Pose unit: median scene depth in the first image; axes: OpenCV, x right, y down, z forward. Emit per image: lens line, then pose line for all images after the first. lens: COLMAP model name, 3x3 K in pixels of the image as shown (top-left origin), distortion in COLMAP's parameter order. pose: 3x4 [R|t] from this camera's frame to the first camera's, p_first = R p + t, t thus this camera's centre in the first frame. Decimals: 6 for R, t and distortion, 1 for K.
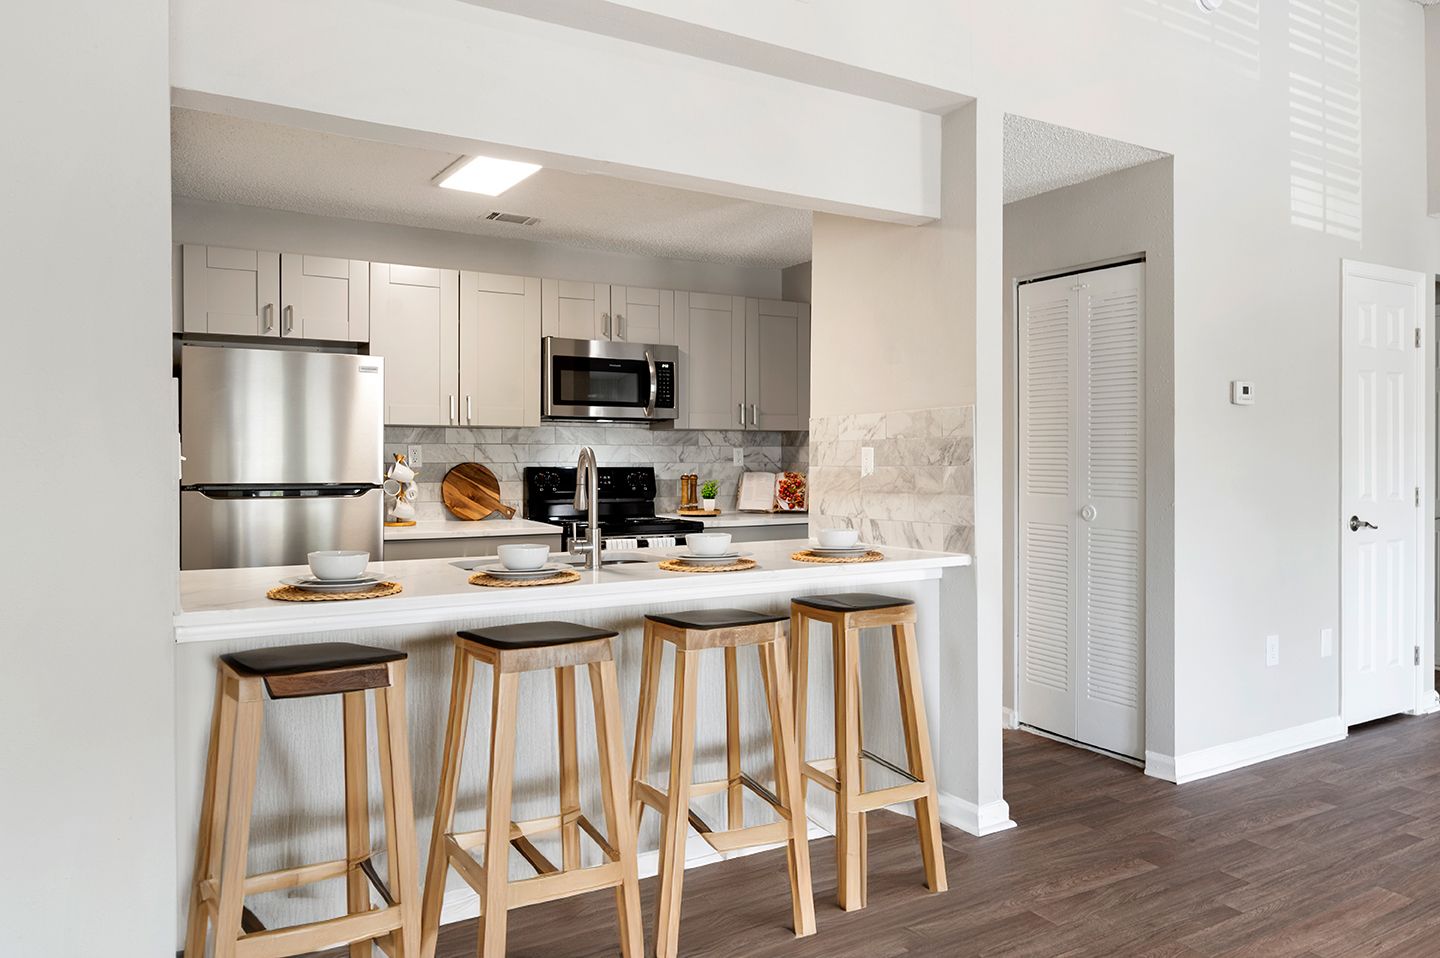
lens RADIAL K [[974.0, 0, 722.1], [0, 974.0, 473.7], [0, 0, 1]] dist [-0.008778, -0.001427]
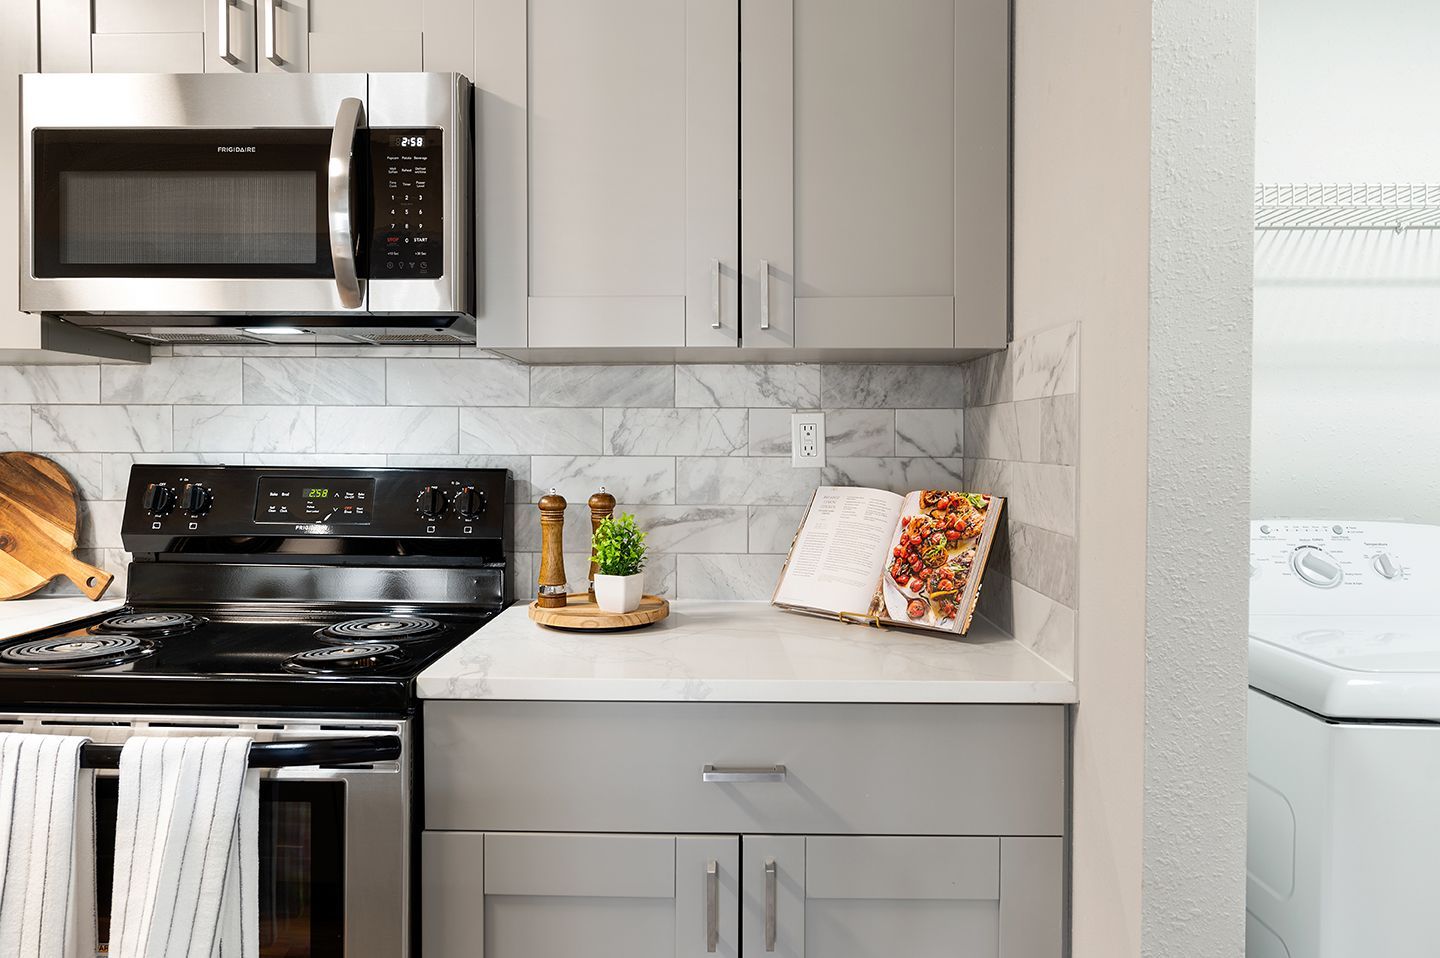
lens RADIAL K [[974.0, 0, 712.6], [0, 974.0, 473.3], [0, 0, 1]] dist [-0.008778, -0.001427]
pose [[0.855667, 0.018484, -0.517196, 0.168055], [-0.013179, 0.999816, 0.013929, -0.010574], [0.517359, -0.005102, 0.855753, 0.718162]]
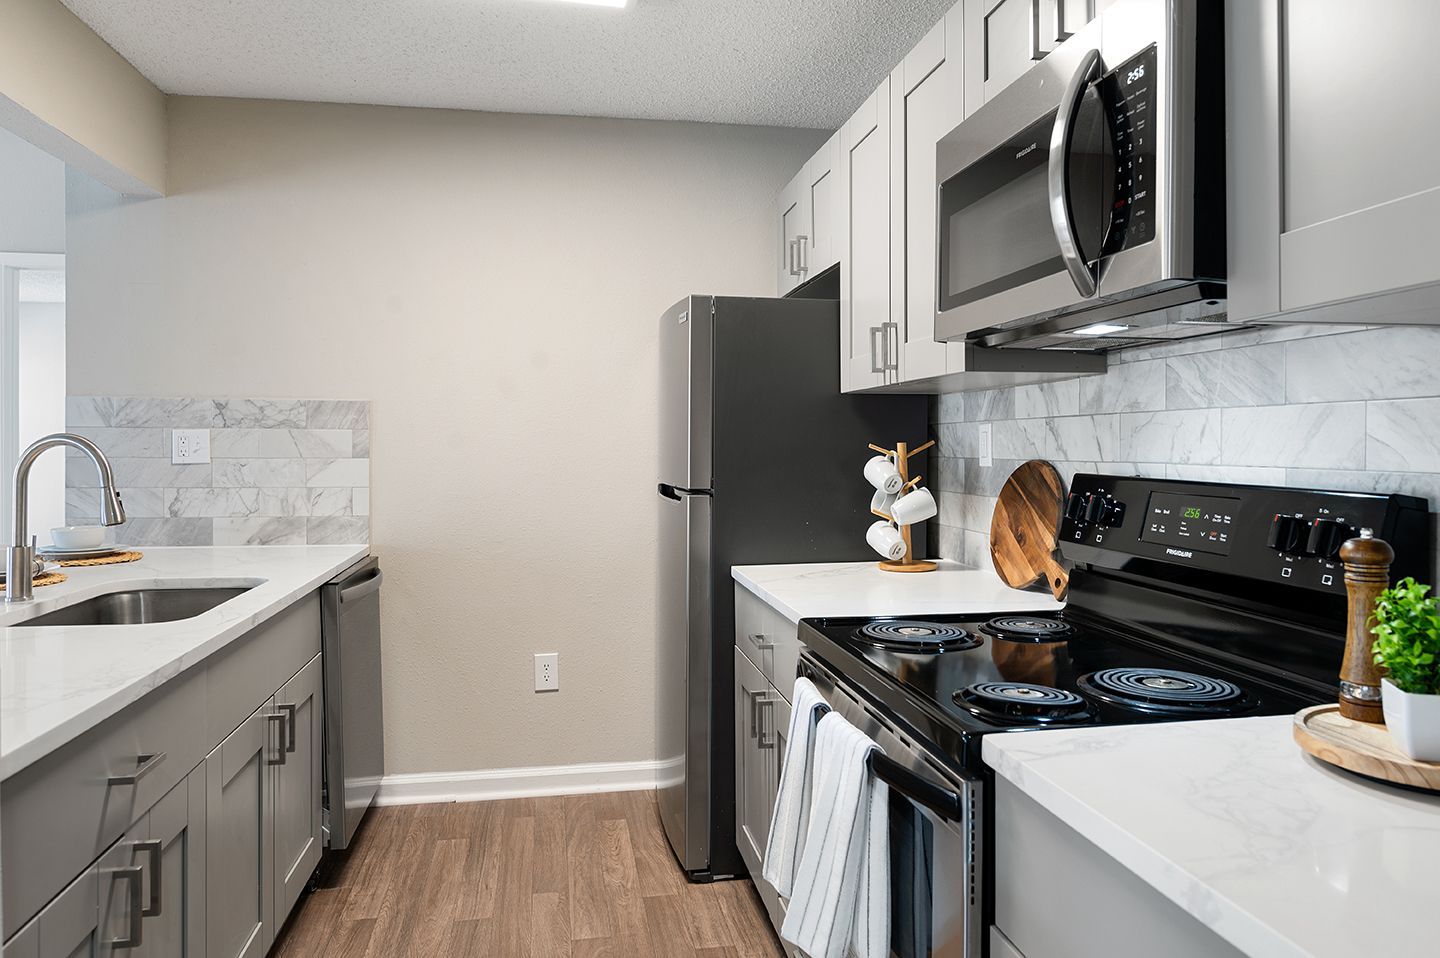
lens RADIAL K [[974.0, 0, 737.7], [0, 974.0, 455.1], [0, 0, 1]] dist [-0.008778, -0.001427]
pose [[-0.327325, 0.009969, -0.944859, 0.187018], [-0.012858, 0.999805, 0.015003, -0.016554], [0.944824, 0.017060, -0.327133, 0.903192]]
